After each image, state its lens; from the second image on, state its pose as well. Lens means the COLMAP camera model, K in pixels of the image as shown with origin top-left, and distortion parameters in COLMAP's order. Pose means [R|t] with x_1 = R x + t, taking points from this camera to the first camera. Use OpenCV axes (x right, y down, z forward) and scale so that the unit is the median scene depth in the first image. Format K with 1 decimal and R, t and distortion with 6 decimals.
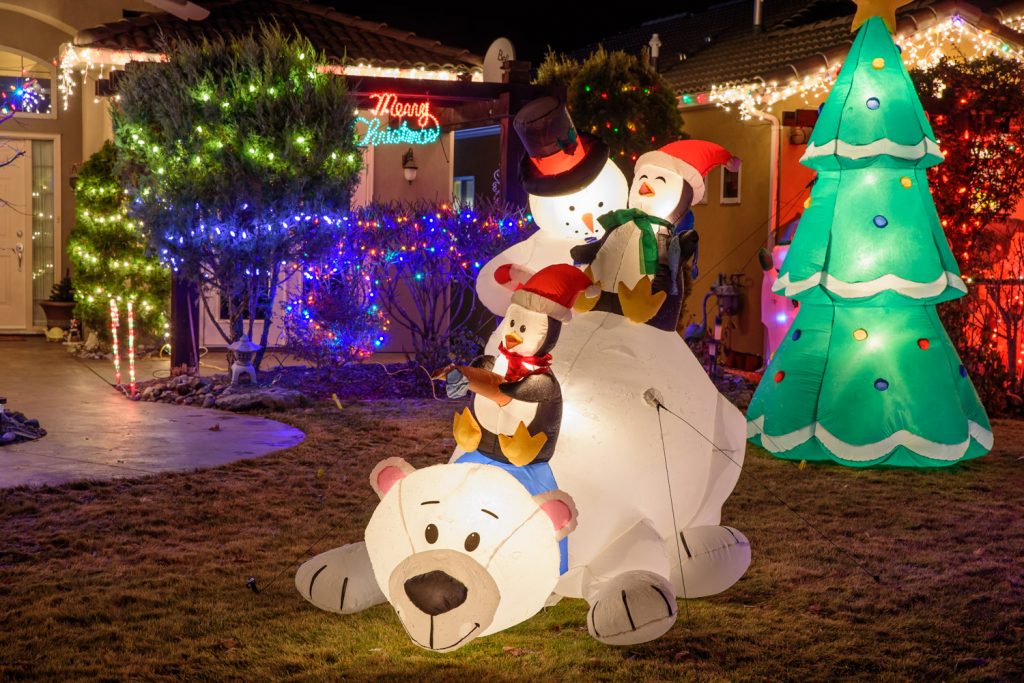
lens RADIAL K [[1494.3, 0, 512.0], [0, 1494.3, 341.5], [0, 0, 1]] dist [0.124231, -0.084097]
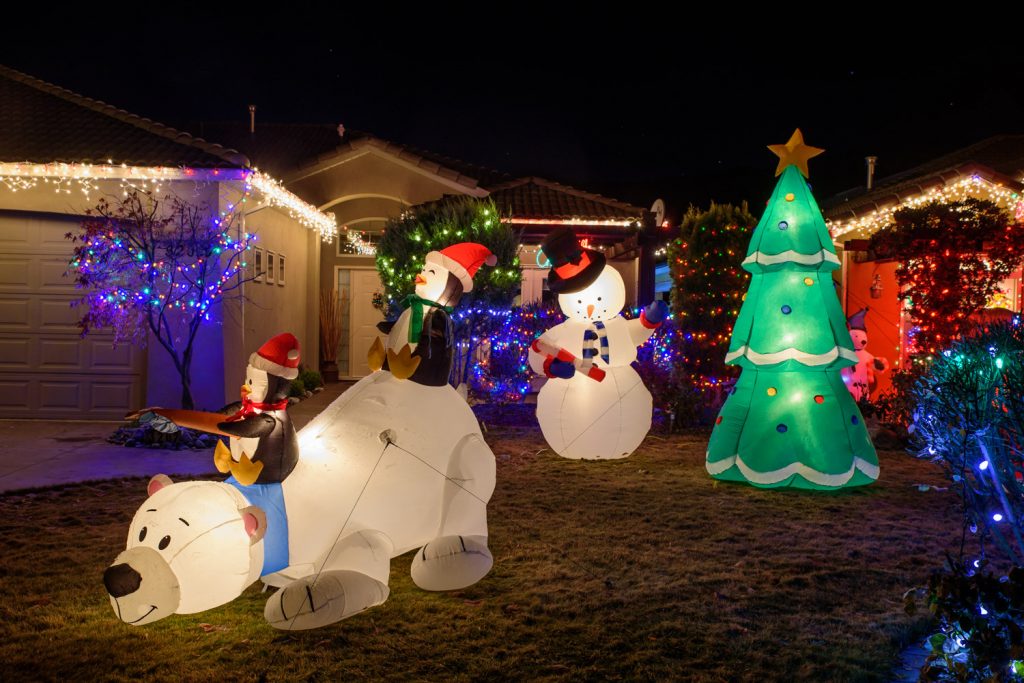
lens RADIAL K [[883.2, 0, 512.0], [0, 883.2, 341.5], [0, 0, 1]] dist [-0.033542, 0.063703]
pose [[0.960483, 0.005069, -0.278294, 0.223585], [-0.019873, 0.998531, -0.050402, -0.004752], [0.277630, 0.053941, 0.959173, 0.153688]]
